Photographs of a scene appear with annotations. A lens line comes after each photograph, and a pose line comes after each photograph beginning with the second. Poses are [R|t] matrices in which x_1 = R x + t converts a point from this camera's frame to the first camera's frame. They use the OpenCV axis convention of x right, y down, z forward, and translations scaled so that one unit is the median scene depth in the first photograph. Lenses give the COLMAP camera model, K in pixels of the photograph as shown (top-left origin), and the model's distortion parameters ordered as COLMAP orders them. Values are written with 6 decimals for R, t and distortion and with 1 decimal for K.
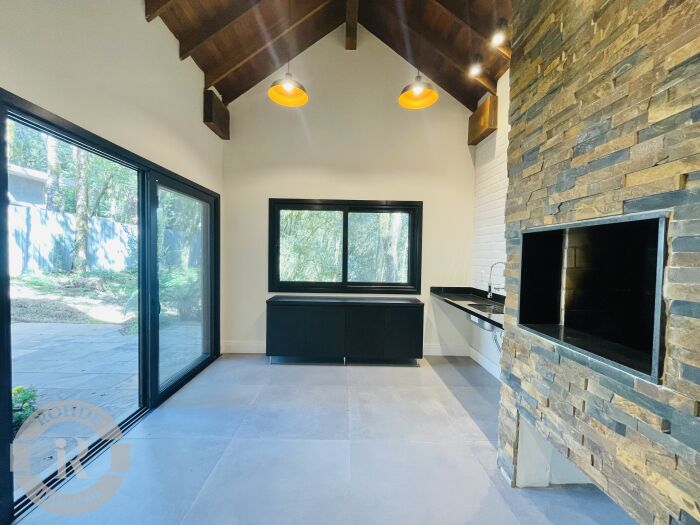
lens RADIAL K [[281.9, 0, 348.6], [0, 281.9, 262.2], [0, 0, 1]] dist [-0.003546, 0.000893]
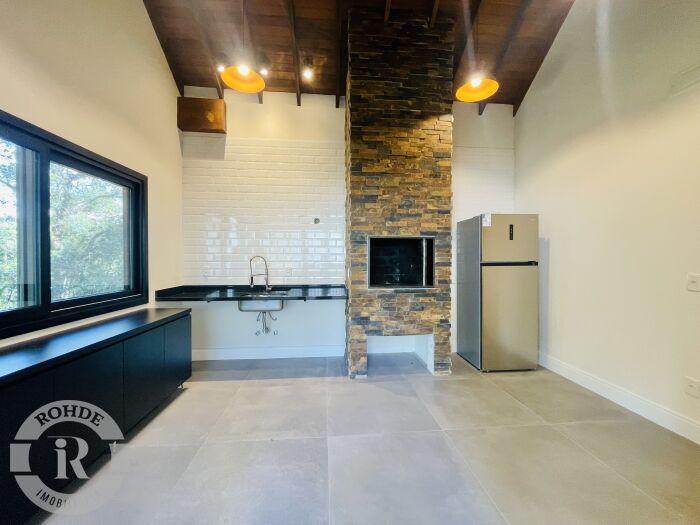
lens RADIAL K [[281.9, 0, 349.6], [0, 281.9, 261.7], [0, 0, 1]] dist [-0.003546, 0.000893]
pose [[-0.065204, -0.025825, 0.997538, -1.415239], [0.026893, 0.999256, 0.027627, -0.000753], [-0.997510, 0.028628, -0.064461, 1.427057]]
